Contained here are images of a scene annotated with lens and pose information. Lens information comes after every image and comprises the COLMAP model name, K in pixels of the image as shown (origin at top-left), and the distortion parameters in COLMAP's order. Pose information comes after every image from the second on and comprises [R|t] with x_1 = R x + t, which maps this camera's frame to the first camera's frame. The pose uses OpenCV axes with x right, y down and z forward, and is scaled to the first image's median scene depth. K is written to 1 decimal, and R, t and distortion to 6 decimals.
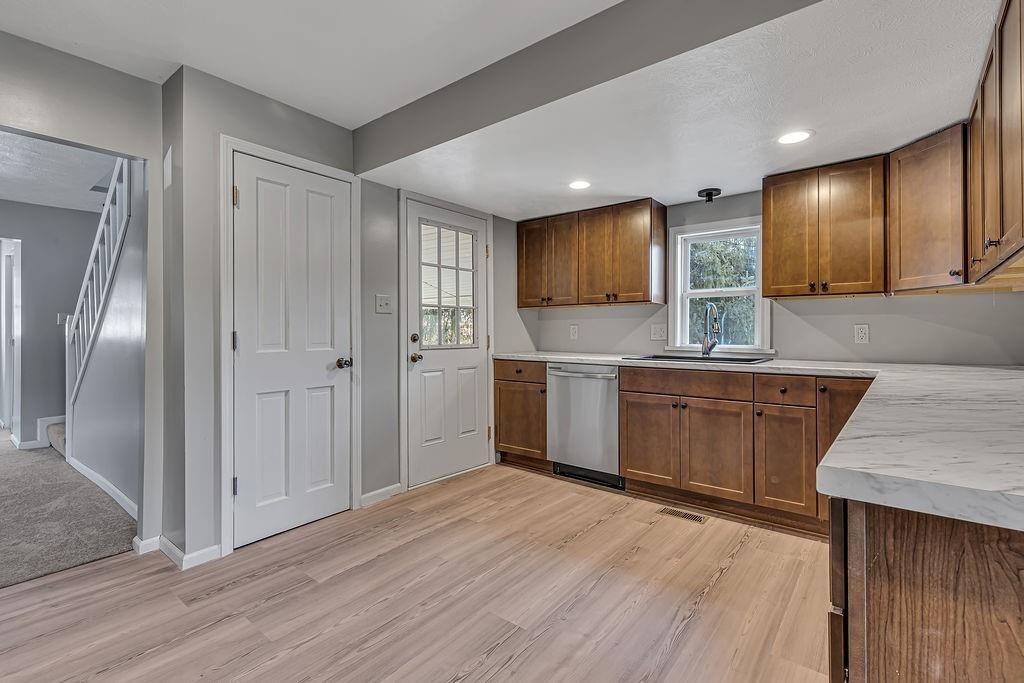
lens RADIAL K [[466.4, 0, 512.7], [0, 466.4, 331.2], [0, 0, 1]] dist [0.001617, 0.000020]
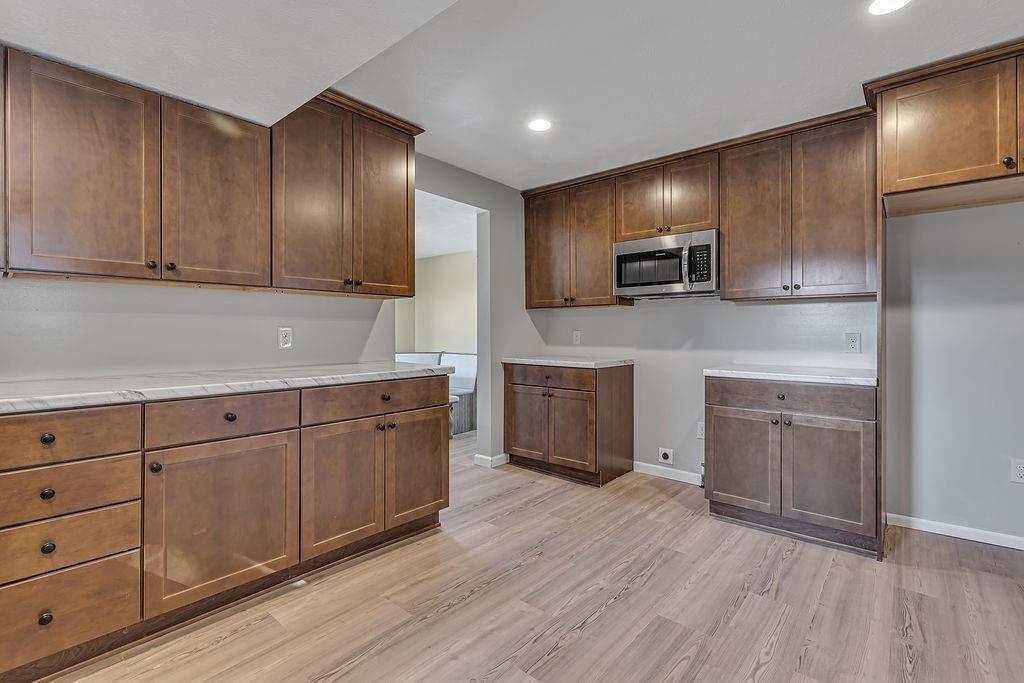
lens RADIAL K [[466.4, 0, 512.7], [0, 466.4, 331.2], [0, 0, 1]] dist [0.001617, 0.000020]
pose [[-0.999400, 0.000702, 0.034642, 0.006153], [0.000453, 0.999974, -0.007179, -0.001169], [-0.034646, -0.007159, -0.999374, 1.363846]]
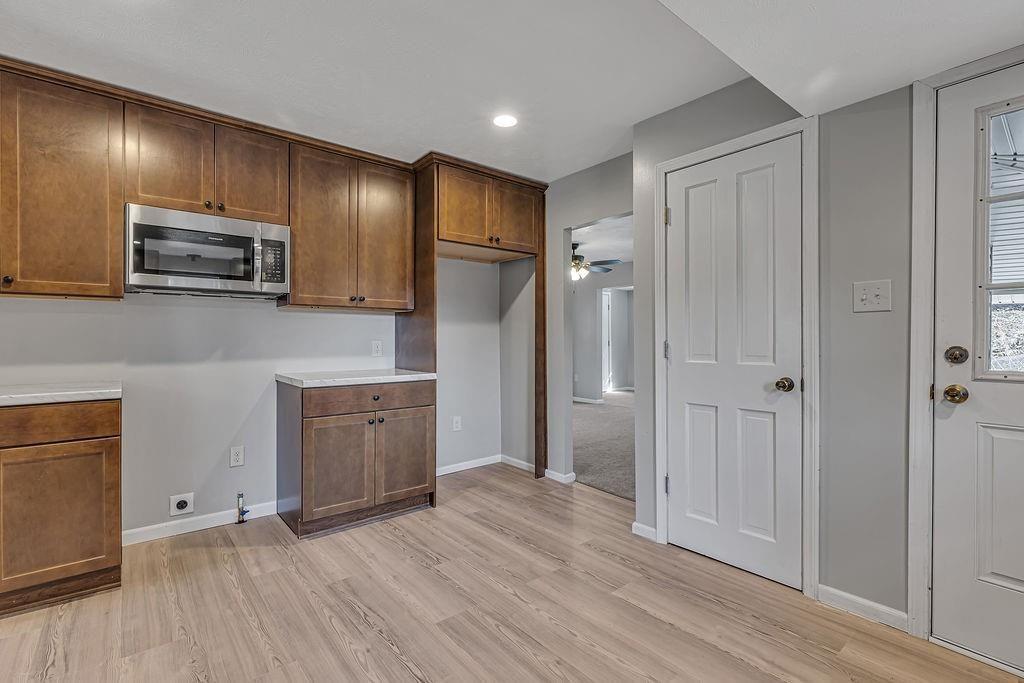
lens RADIAL K [[466.6, 0, 525.1], [0, 466.6, 341.6], [0, 0, 1]] dist [0.003417, 0.000132]
pose [[-0.191926, 0.008711, -0.981371, 0.520153], [0.005027, 0.999956, 0.007893, -0.008992], [0.981397, -0.003418, -0.191961, 0.874159]]
